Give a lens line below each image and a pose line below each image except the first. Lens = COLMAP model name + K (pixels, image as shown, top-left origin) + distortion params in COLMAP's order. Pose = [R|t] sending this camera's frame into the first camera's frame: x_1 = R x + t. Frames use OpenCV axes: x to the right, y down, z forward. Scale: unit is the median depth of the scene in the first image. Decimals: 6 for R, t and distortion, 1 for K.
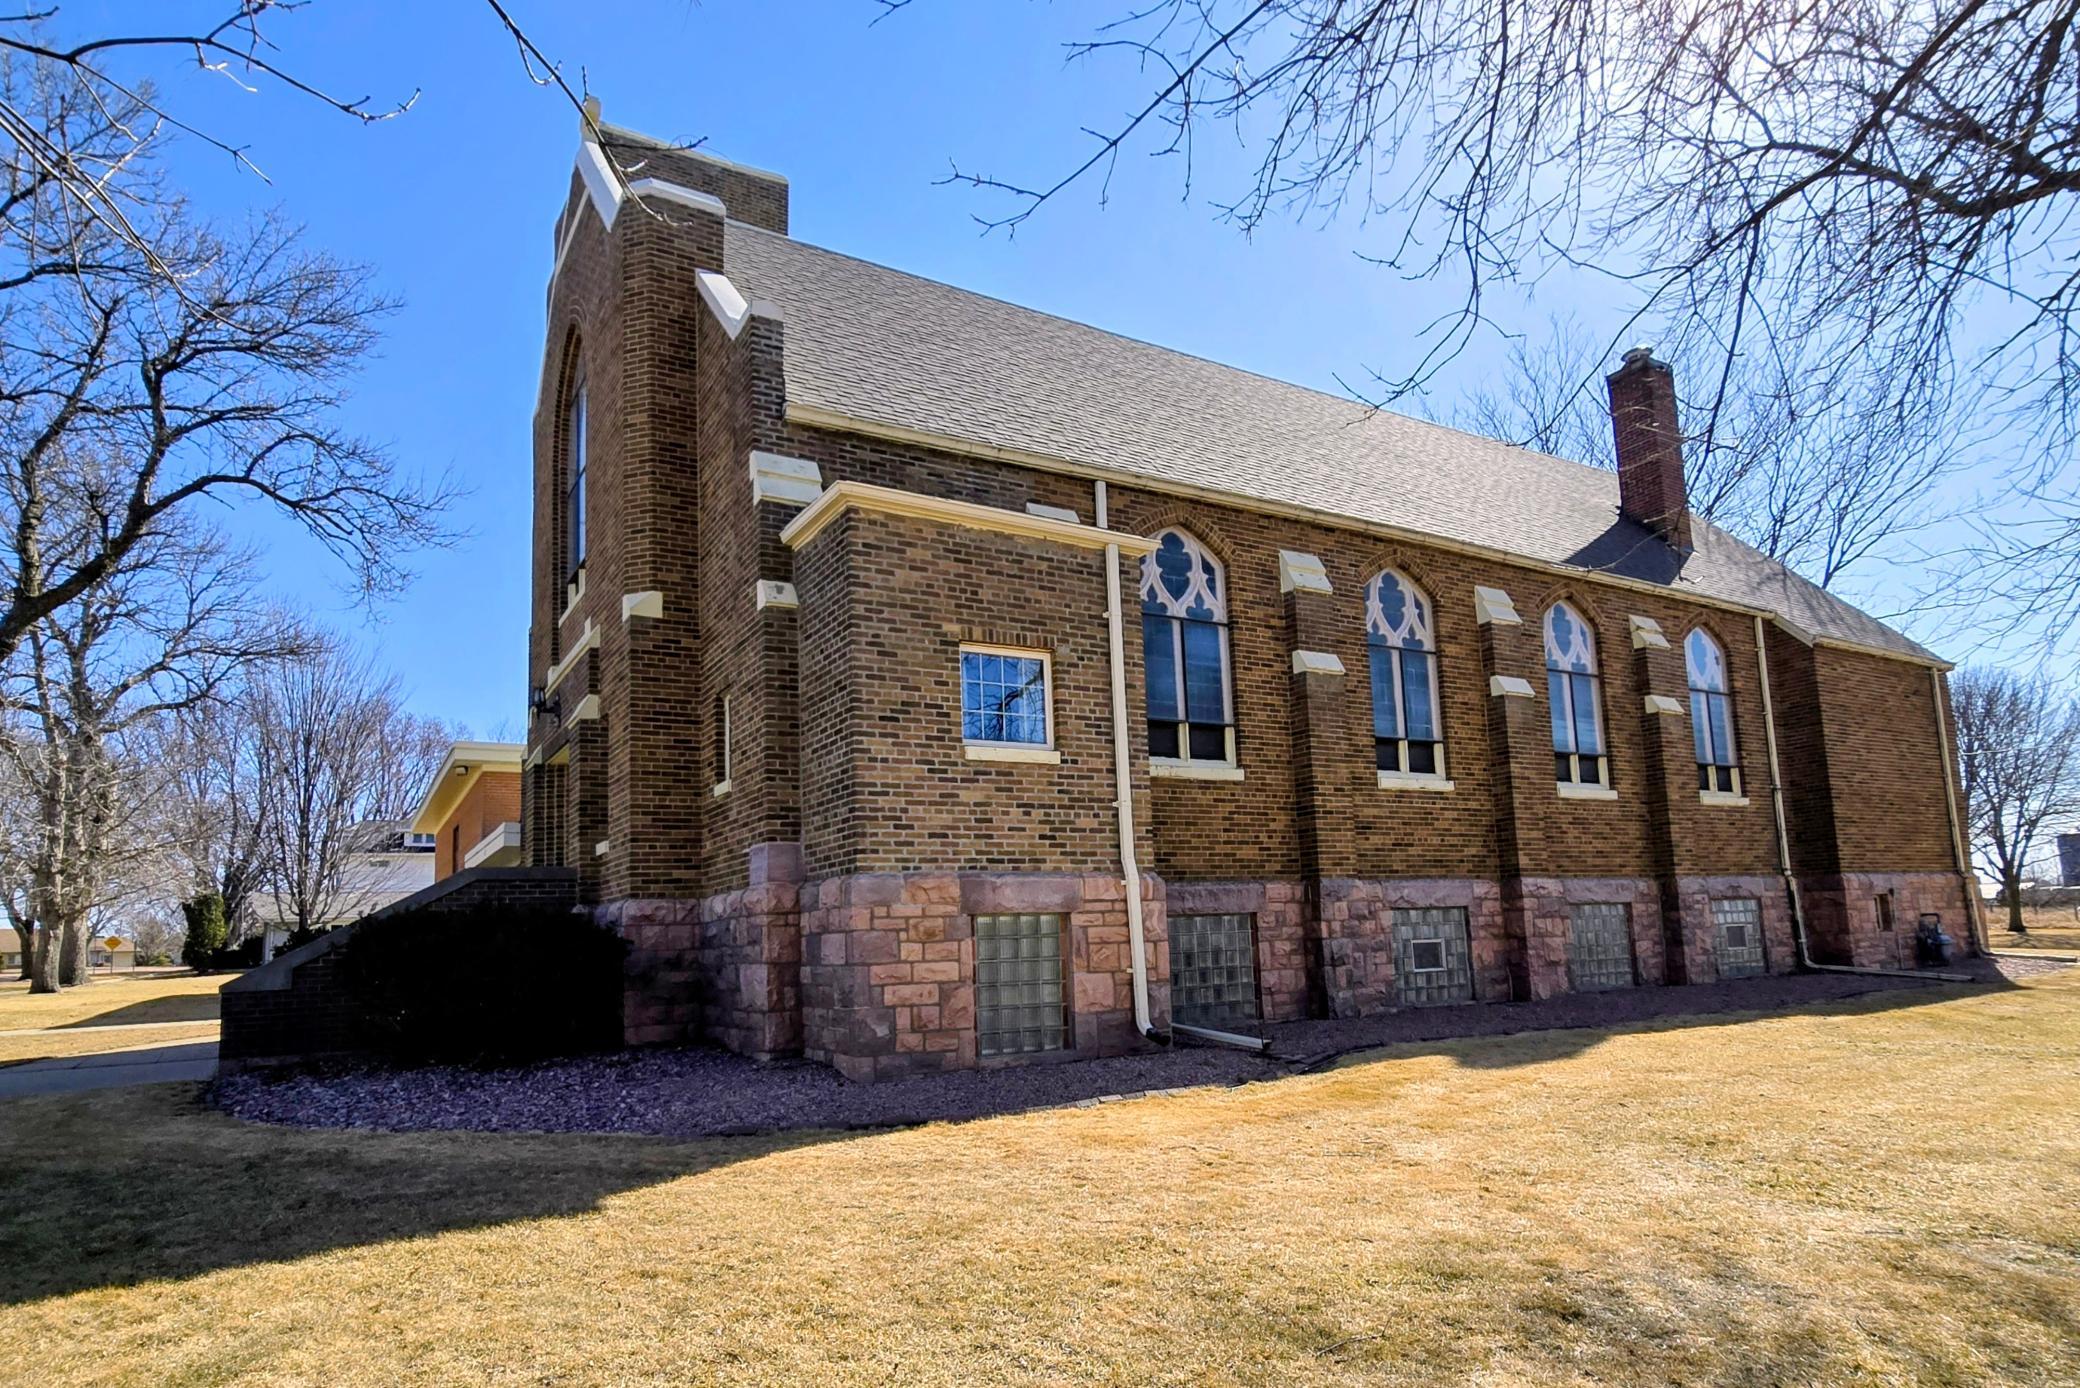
lens RADIAL K [[1510.6, 0, 1040.0], [0, 1510.6, 694.0], [0, 0, 1]] dist [0.029291, -0.000190]
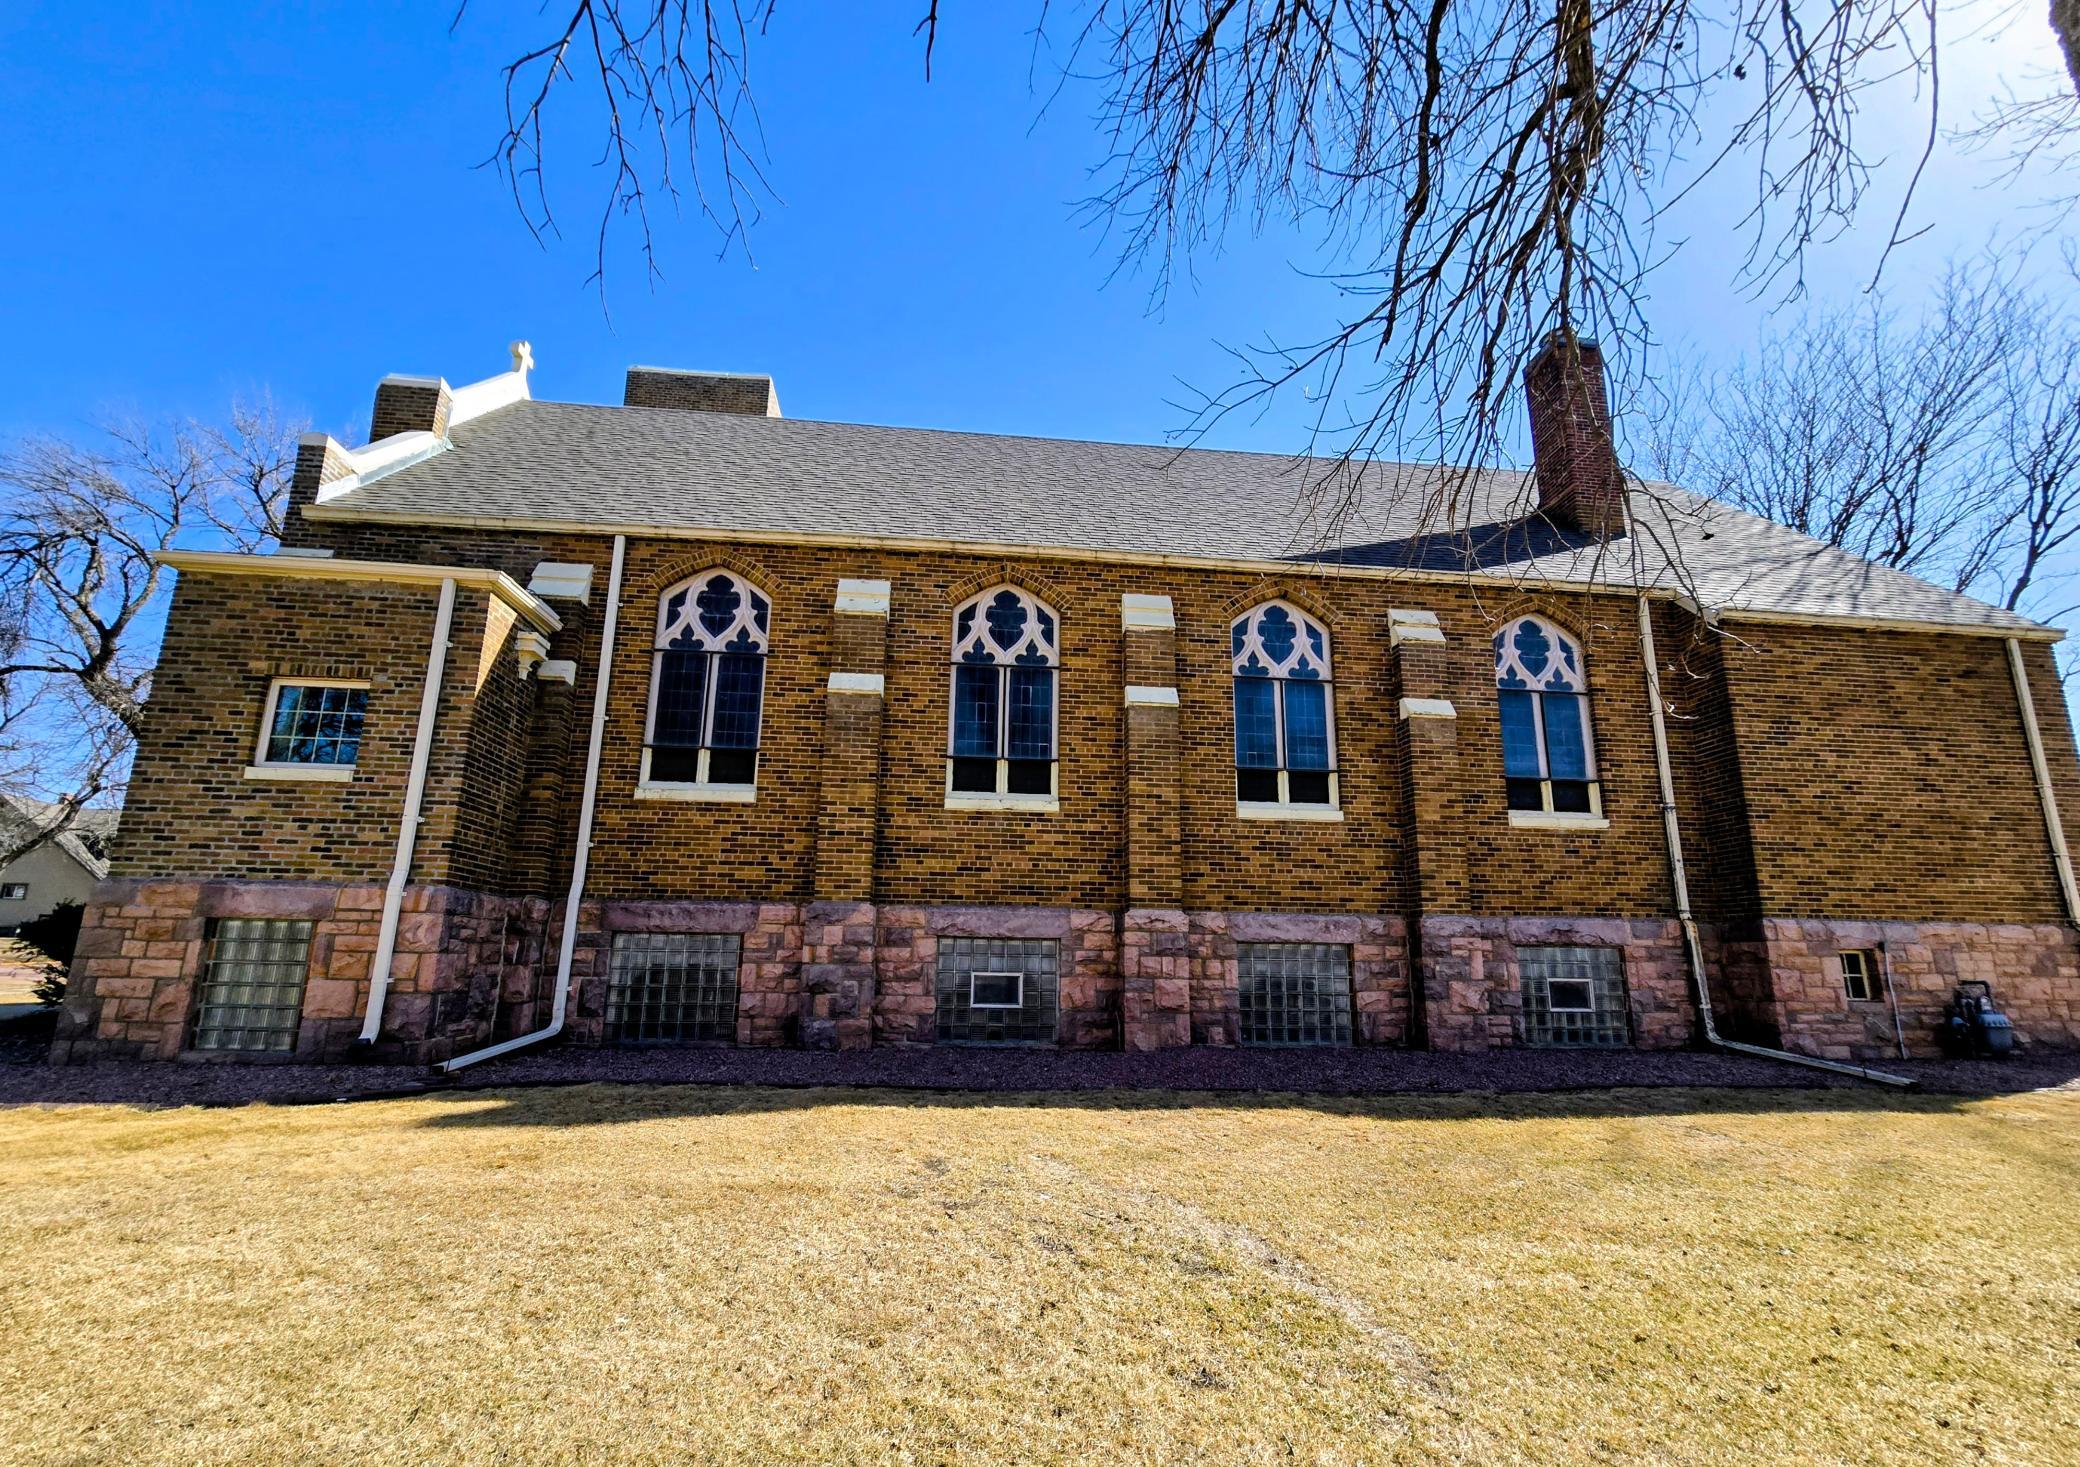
lens RADIAL K [[999.5, 0, 1042.2], [0, 999.5, 704.7], [0, 0, 1]] dist [-0.009191, 0.008273]
pose [[0.849263, -0.077490, -0.522252, 0.626871], [0.036199, 0.995389, -0.088827, 0.056013], [0.526727, 0.056532, 0.848153, 0.501753]]
